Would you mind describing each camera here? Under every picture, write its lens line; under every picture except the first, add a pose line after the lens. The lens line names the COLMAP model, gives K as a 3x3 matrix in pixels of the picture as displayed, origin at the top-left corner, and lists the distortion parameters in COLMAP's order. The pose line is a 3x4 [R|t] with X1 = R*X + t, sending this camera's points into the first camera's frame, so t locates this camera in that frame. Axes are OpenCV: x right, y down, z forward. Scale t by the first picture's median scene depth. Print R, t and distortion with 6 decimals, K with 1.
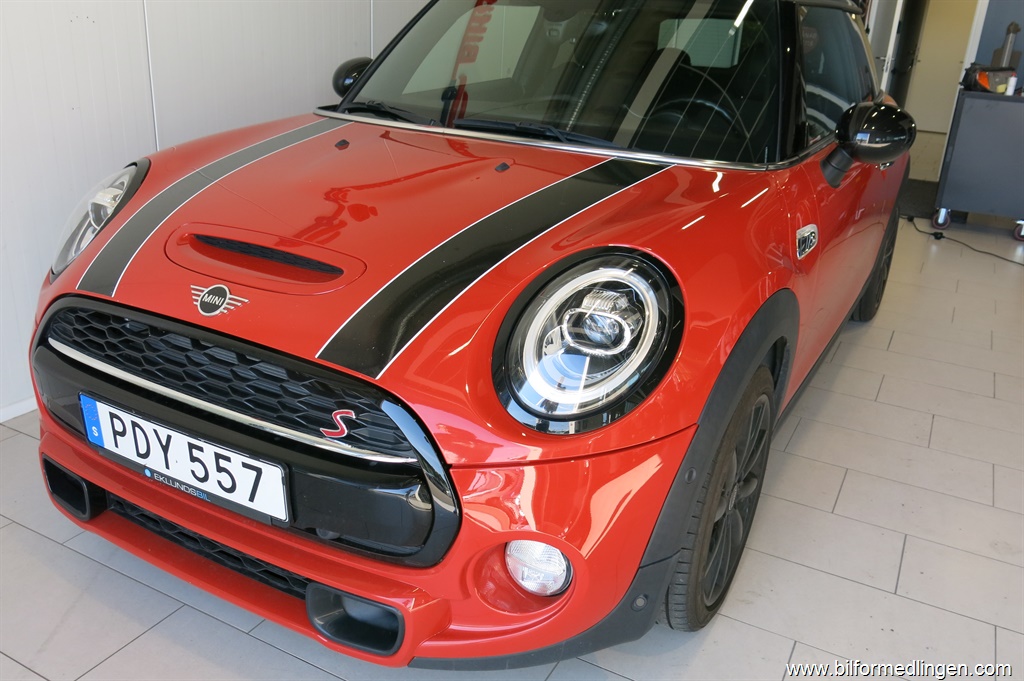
lens RADIAL K [[842.4, 0, 512.0], [0, 842.4, 340.5], [0, 0, 1]] dist [-0.045303, 0.008367]
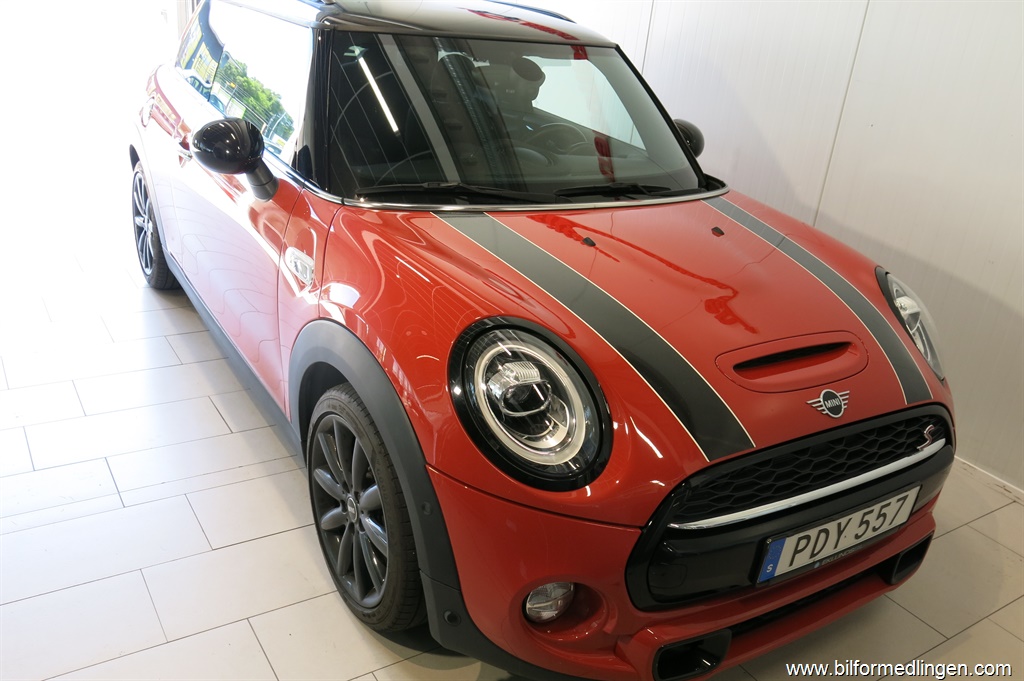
lens RADIAL K [[842.4, 0, 512.0], [0, 842.4, 340.5], [0, 0, 1]] dist [-0.045303, 0.008367]
pose [[0.490749, -0.345286, 0.799964, -1.410798], [0.235818, 0.936495, 0.259550, -0.516215], [-0.838782, 0.061272, 0.541009, 0.678459]]
